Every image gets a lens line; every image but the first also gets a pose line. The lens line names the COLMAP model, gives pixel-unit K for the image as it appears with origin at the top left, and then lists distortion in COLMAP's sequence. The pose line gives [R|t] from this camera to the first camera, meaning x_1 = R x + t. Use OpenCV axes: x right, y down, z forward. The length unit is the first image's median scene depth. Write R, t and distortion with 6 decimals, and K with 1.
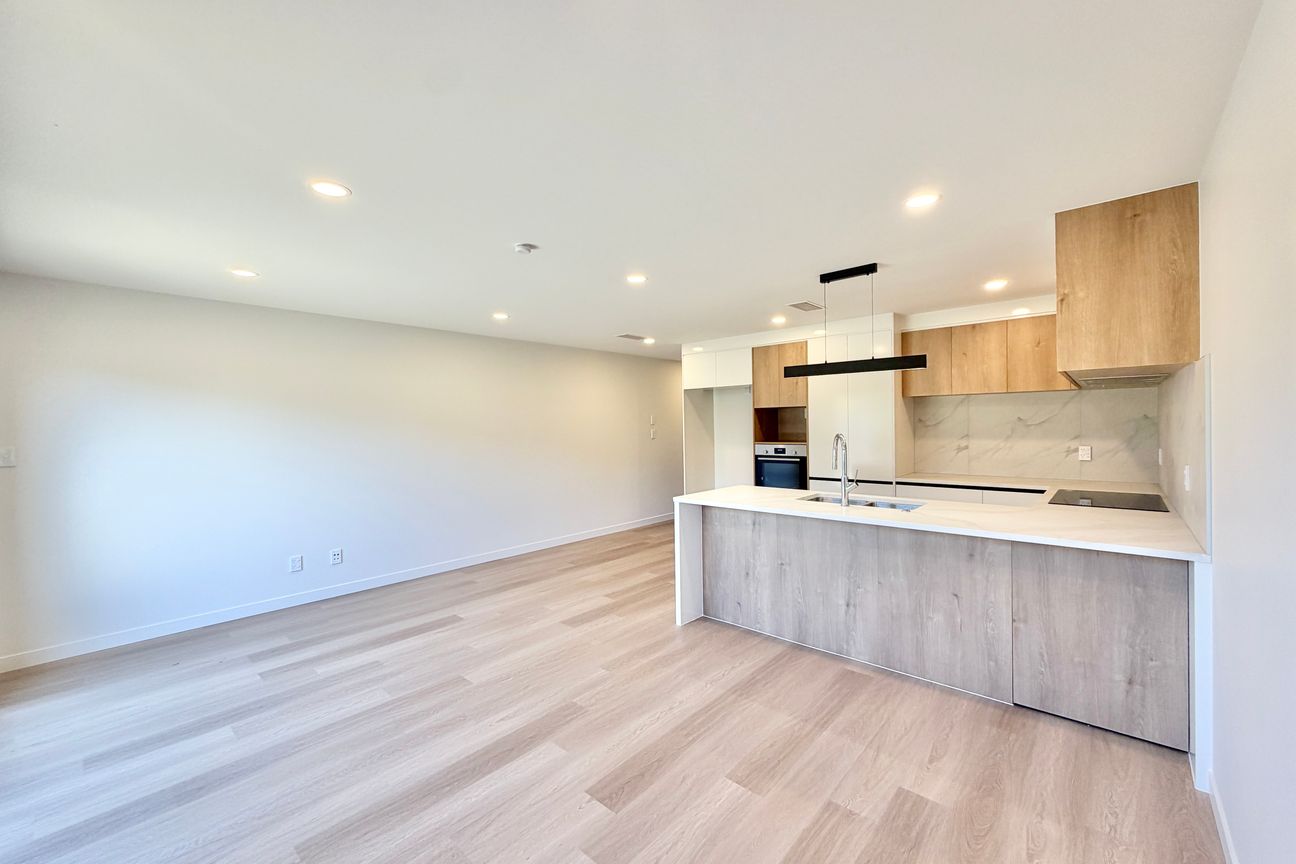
lens RADIAL K [[523.3, 0, 651.9], [0, 523.3, 434.0], [0, 0, 1]] dist [0.000741, 0.000131]
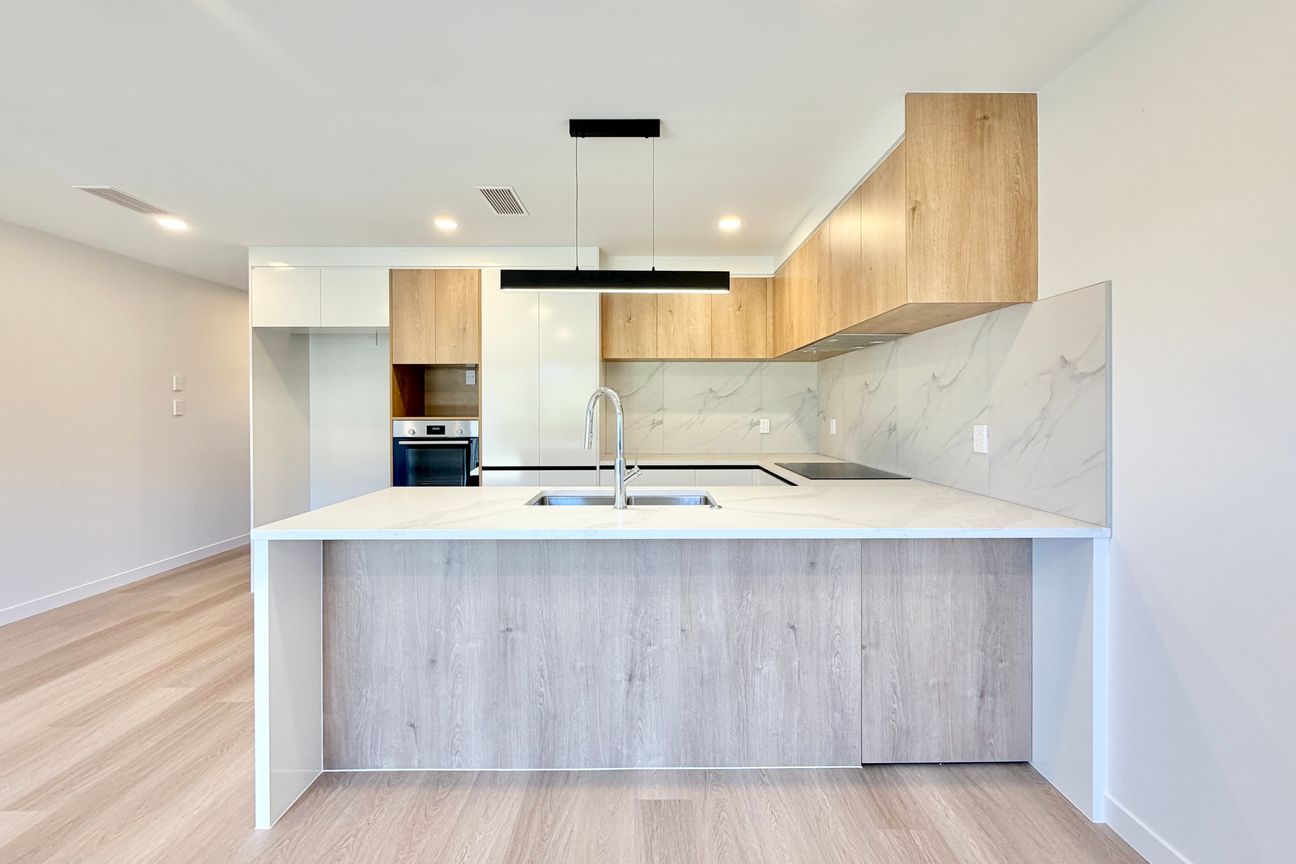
lens RADIAL K [[529.9, 0, 650.4], [0, 529.9, 415.8], [0, 0, 1]] dist [0.000740, 0.000372]
pose [[0.741284, 0.007802, 0.671146, -0.007928], [0.002077, 0.999901, -0.013919, 0.037353], [-0.671188, 0.011712, 0.741195, 0.486051]]
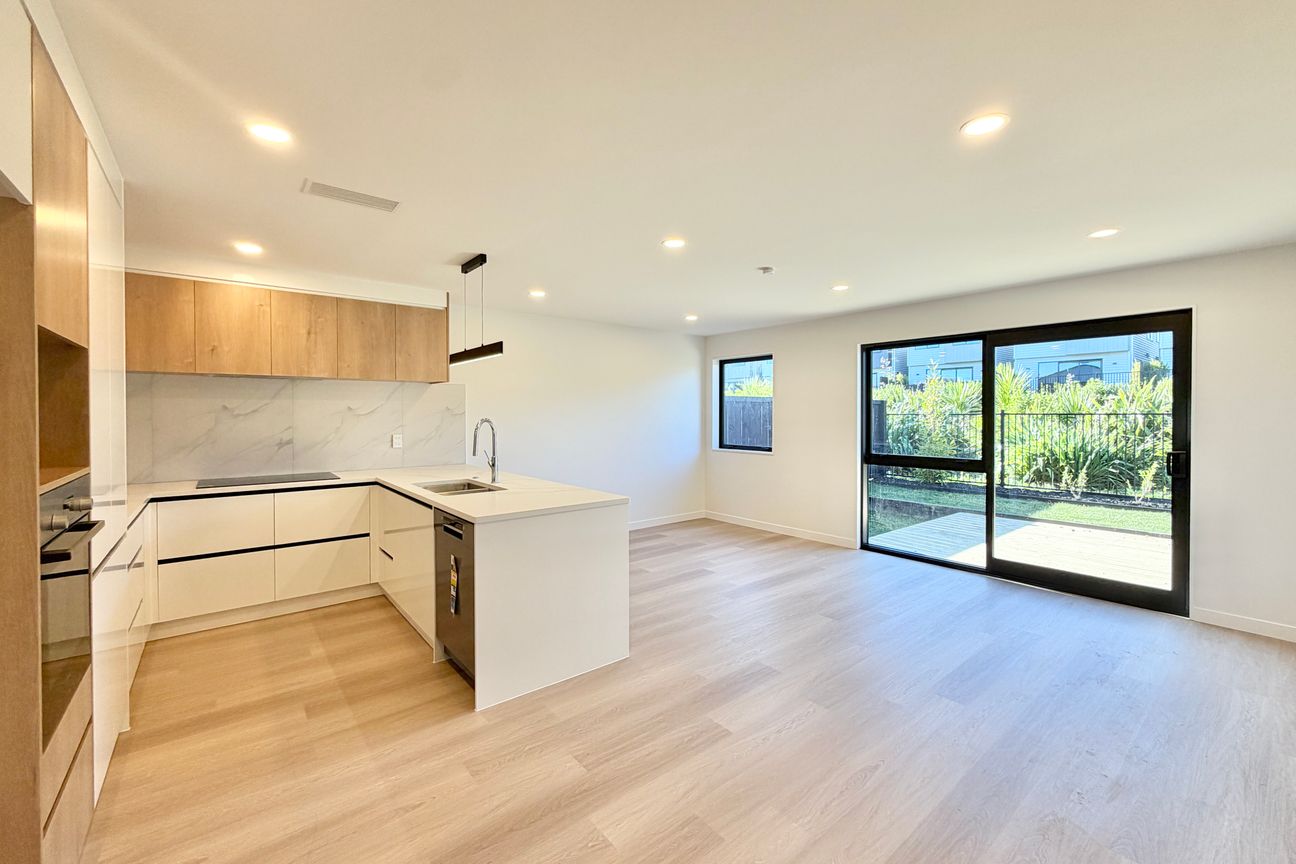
lens RADIAL K [[529.9, 0, 650.4], [0, 529.9, 415.8], [0, 0, 1]] dist [0.000740, 0.000372]
pose [[-0.987042, 0.015145, 0.159747, -0.125914], [0.018963, 0.999569, 0.022402, -0.021499], [-0.159339, 0.025141, -0.986904, 1.851134]]
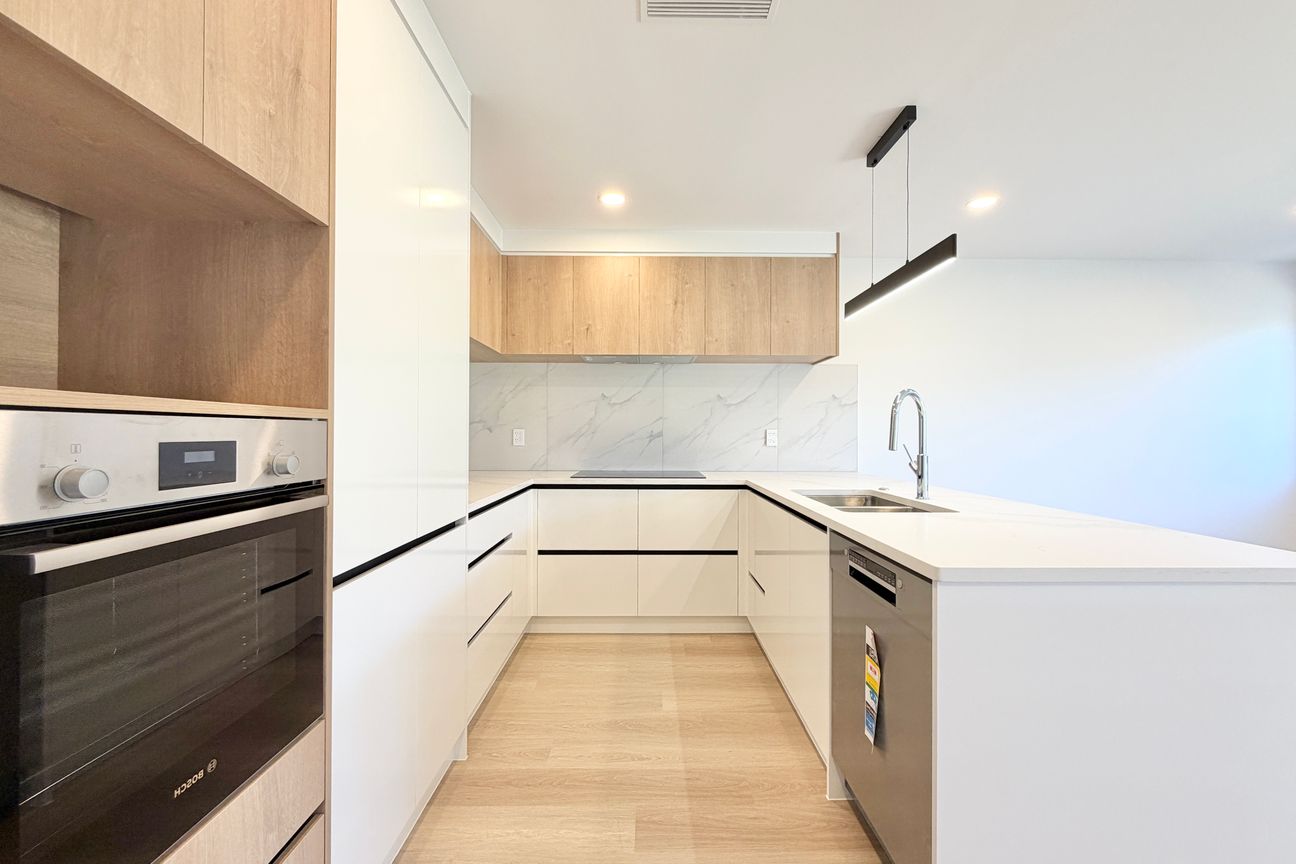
lens RADIAL K [[523.3, 0, 651.9], [0, 523.3, 434.0], [0, 0, 1]] dist [0.000741, 0.000131]
pose [[-0.674006, 0.010686, 0.738648, 0.095637], [0.020053, 0.999792, 0.003834, 0.040716], [-0.738453, 0.017396, -0.674080, 1.534076]]
